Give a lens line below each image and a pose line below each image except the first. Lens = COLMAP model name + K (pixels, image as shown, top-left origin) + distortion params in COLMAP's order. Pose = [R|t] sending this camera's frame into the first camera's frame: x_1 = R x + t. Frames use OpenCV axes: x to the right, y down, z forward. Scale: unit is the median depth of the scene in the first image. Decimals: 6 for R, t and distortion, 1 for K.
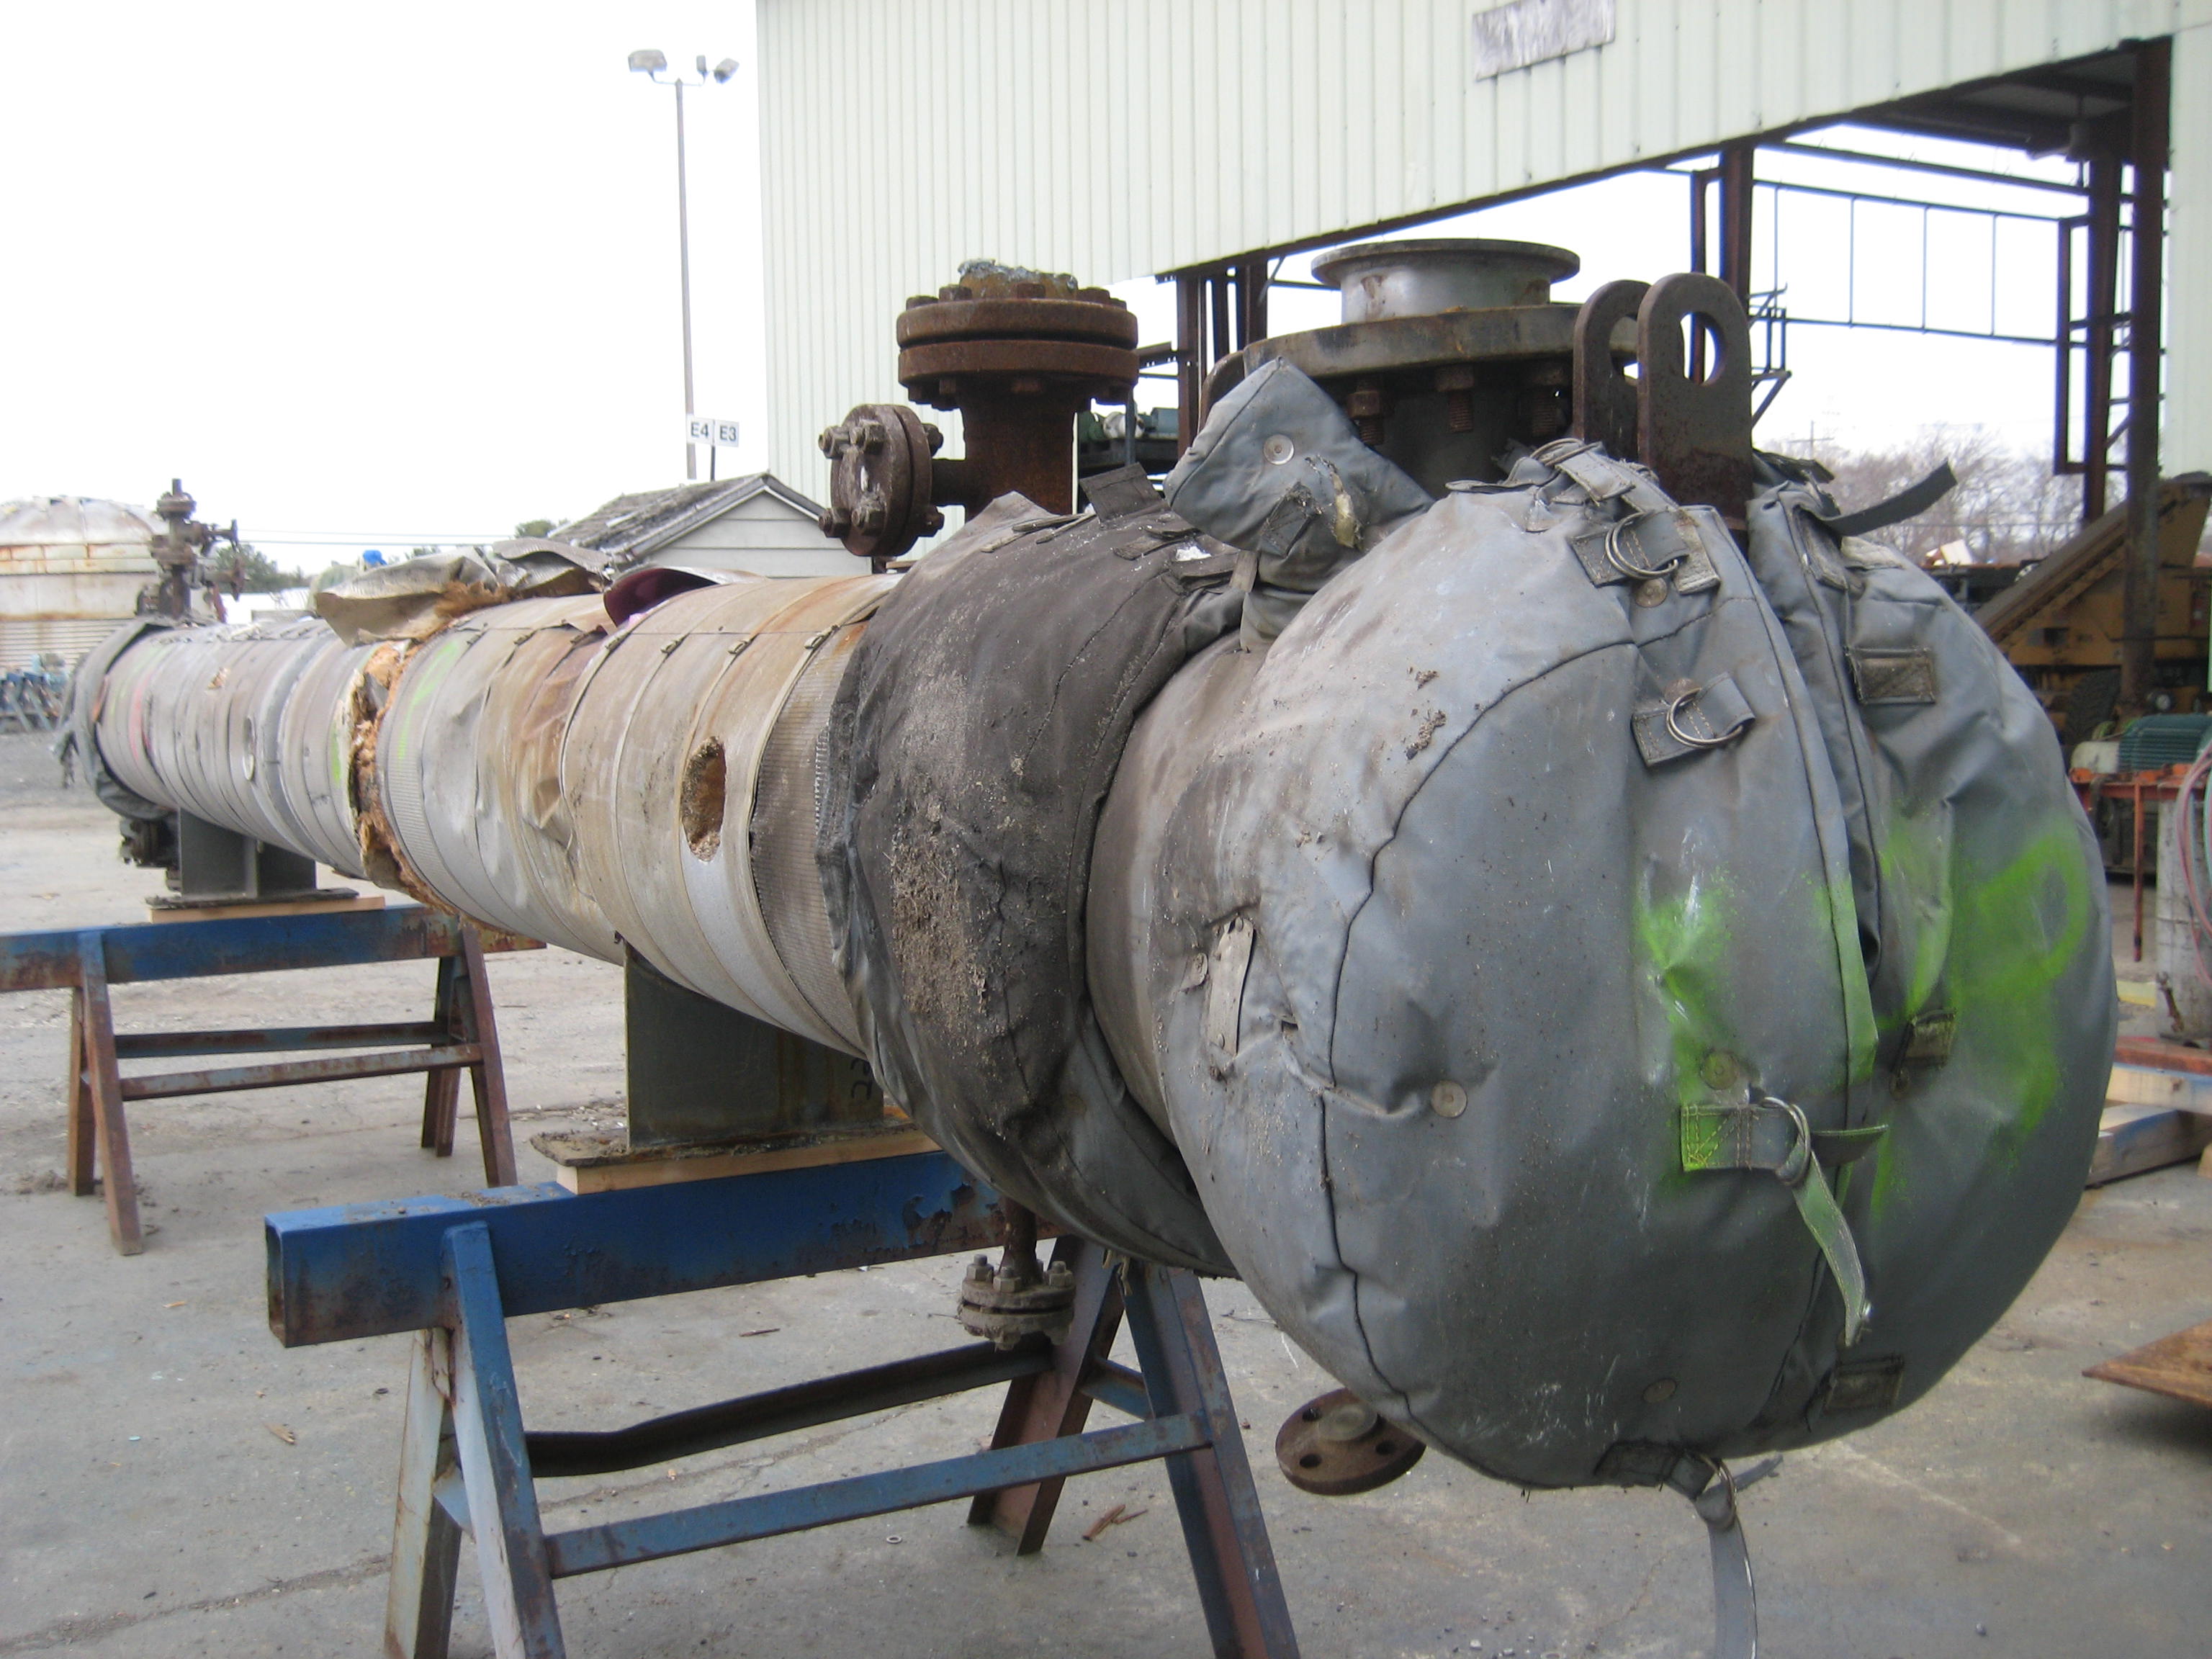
lens RADIAL K [[2305.4, 0, 1077.7], [0, 2305.4, 833.5], [0, 0, 1]] dist [-0.154400, 0.203882]
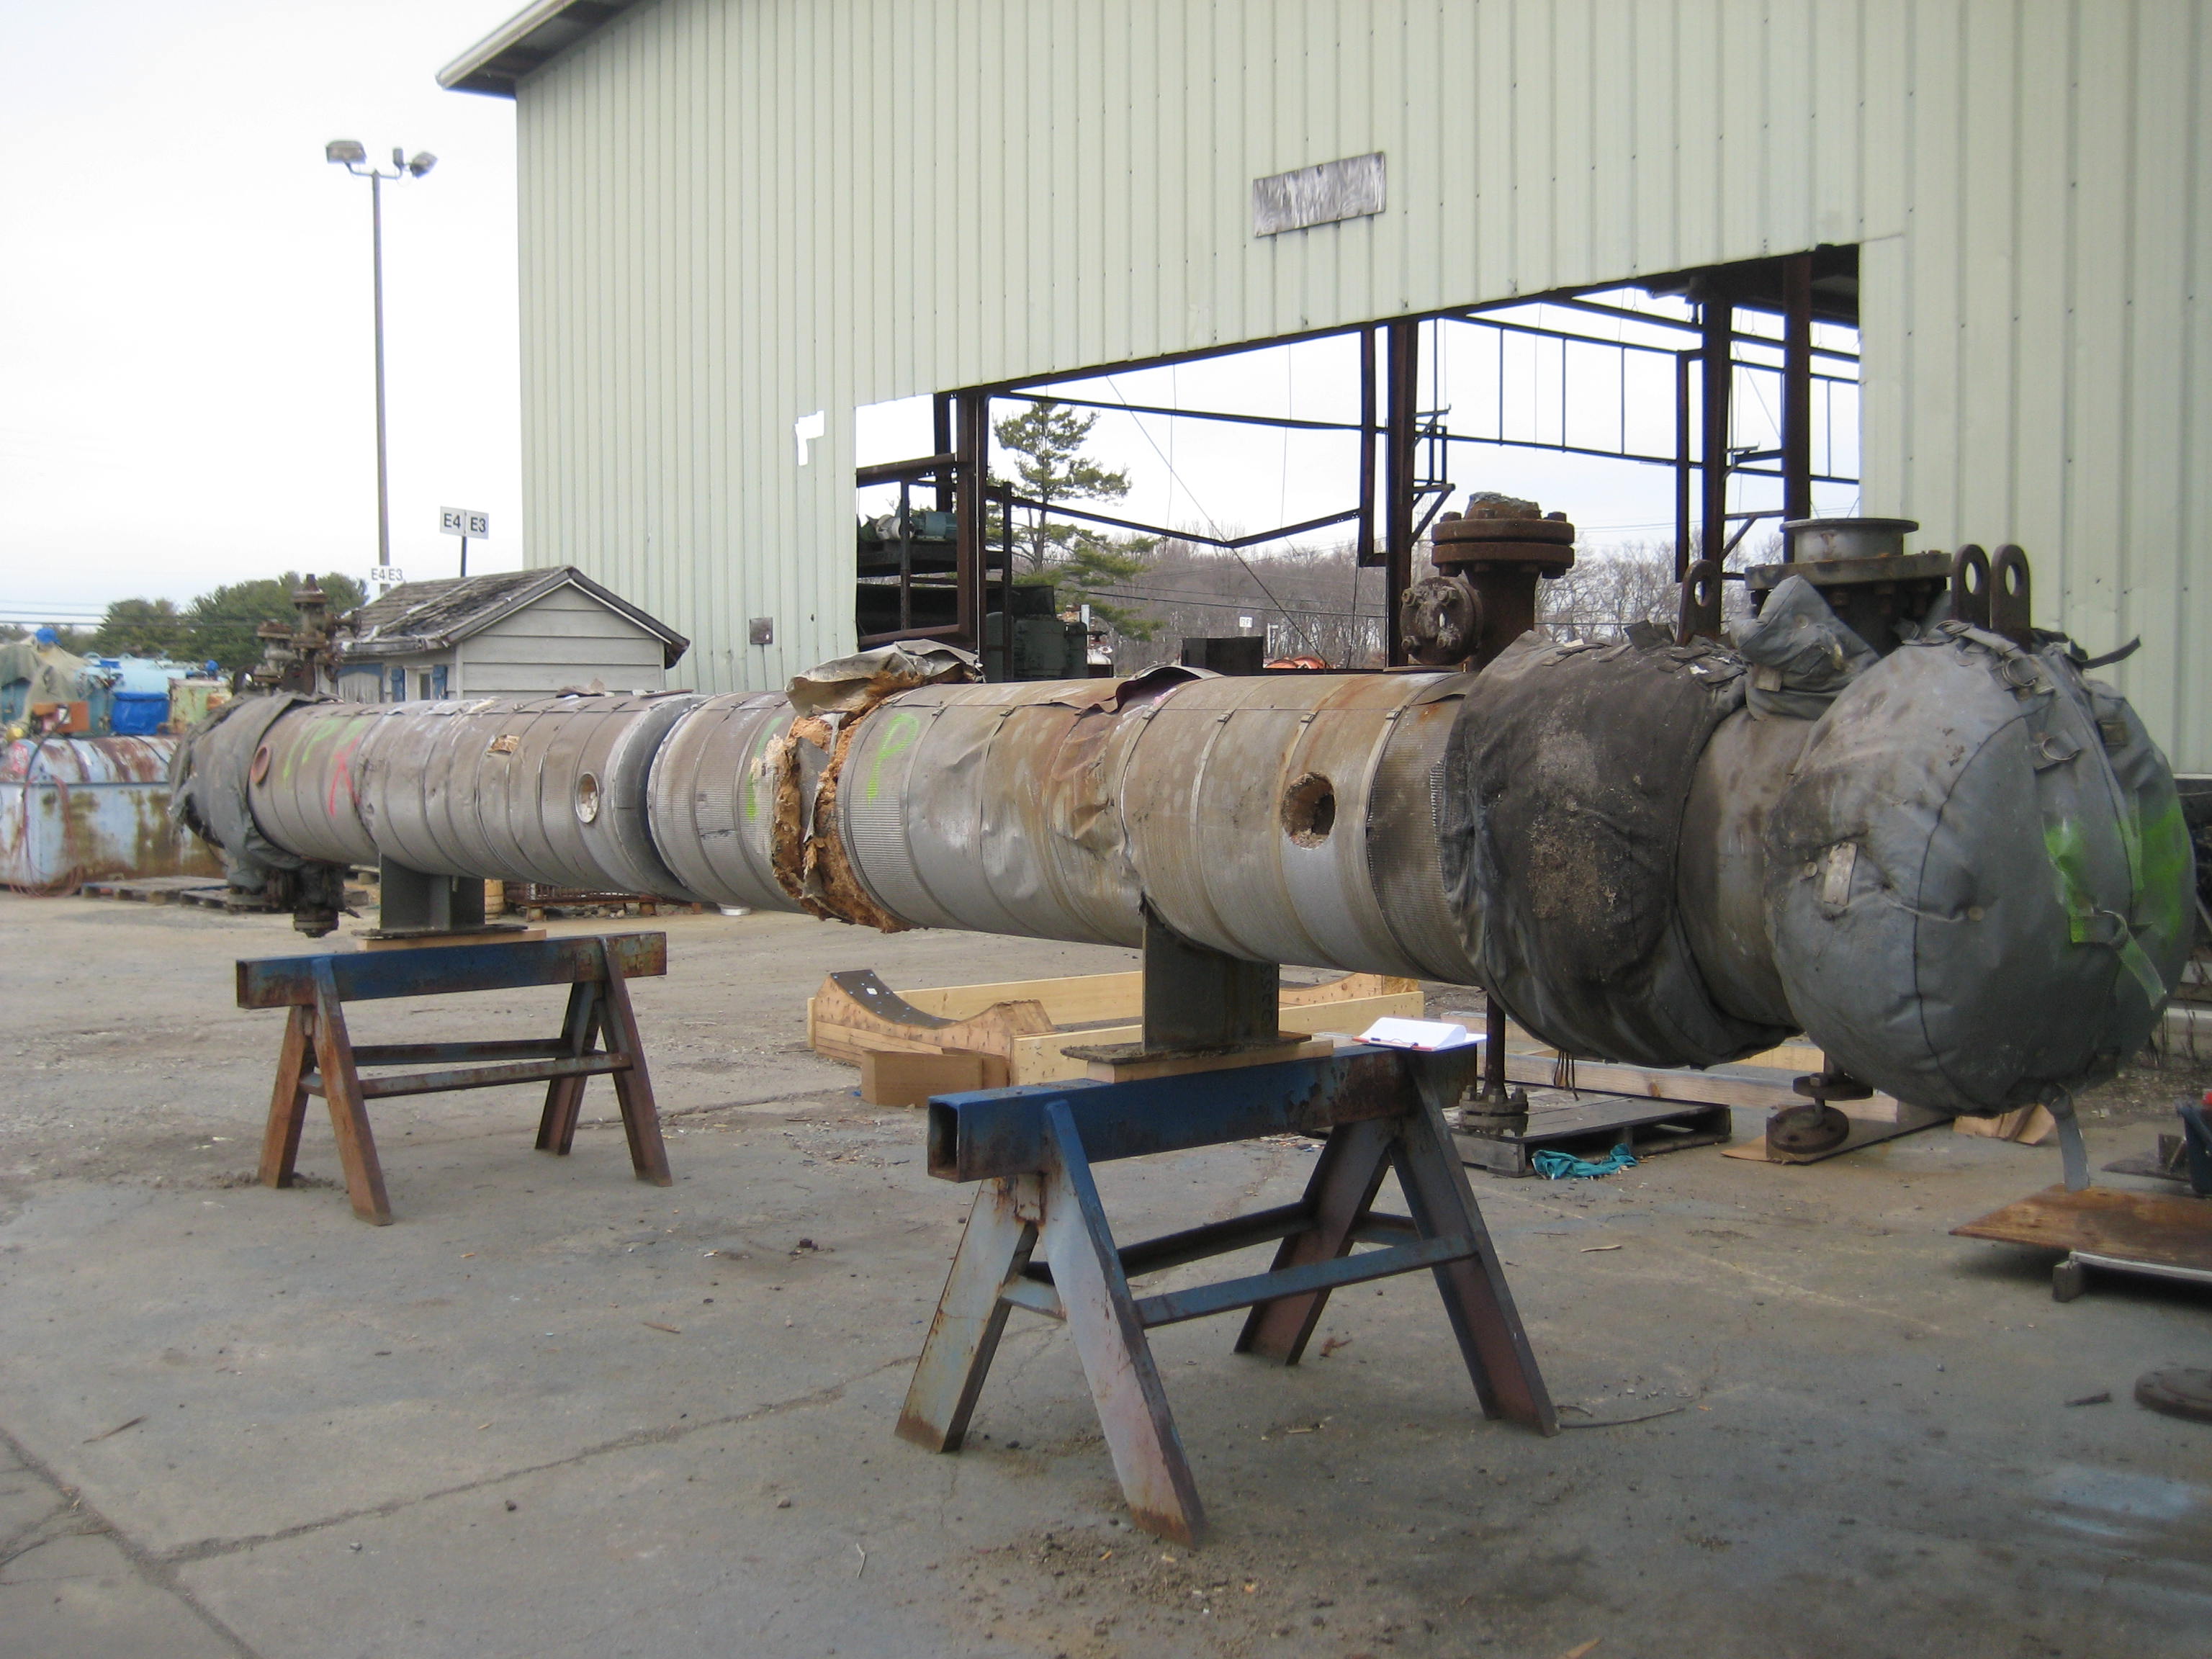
lens RADIAL K [[2305.4, 0, 1077.7], [0, 2305.4, 833.5], [0, 0, 1]] dist [-0.154400, 0.203882]
pose [[0.985476, 0.000691, 0.169815, -0.557430], [0.005923, 0.999243, -0.038438, 0.059076], [-0.169713, 0.038885, 0.984726, -0.543893]]
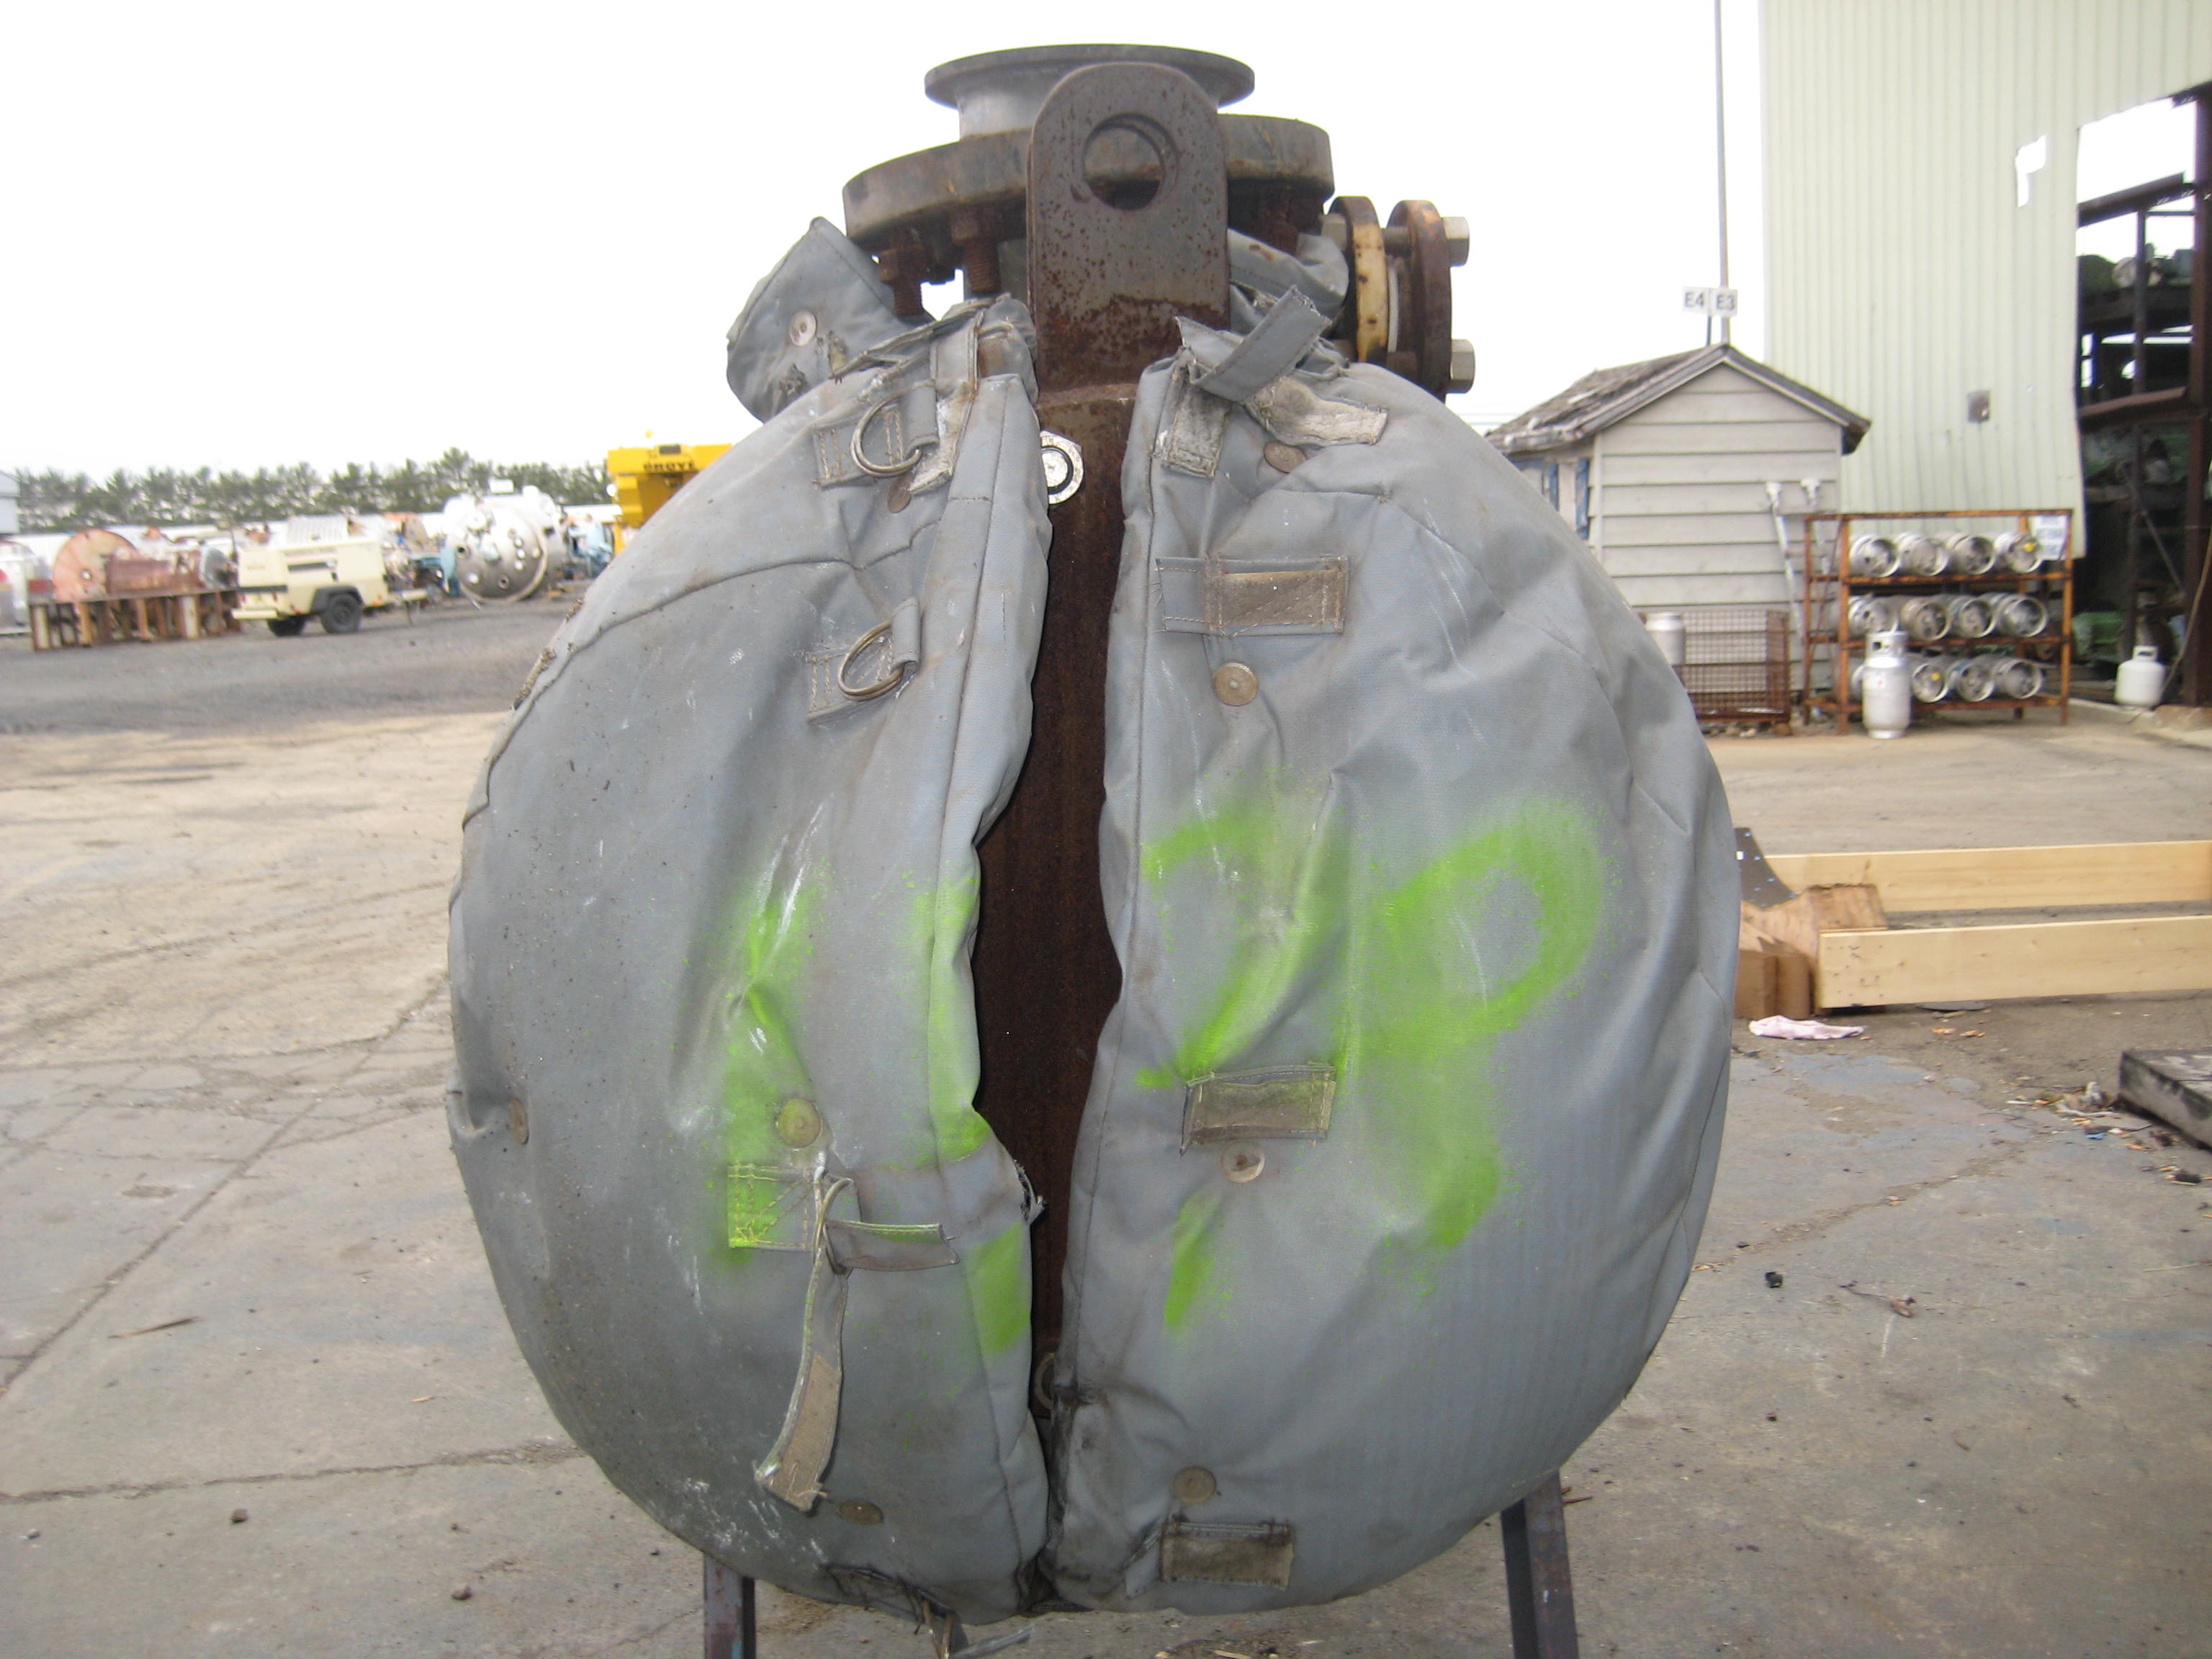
lens RADIAL K [[2305.4, 0, 1077.7], [0, 2305.4, 833.5], [0, 0, 1]] dist [-0.154400, 0.203882]
pose [[0.893653, 0.040529, -0.446925, 0.354212], [-0.016656, 0.998223, 0.057218, -0.019589], [0.448450, -0.043689, 0.892740, 0.178678]]
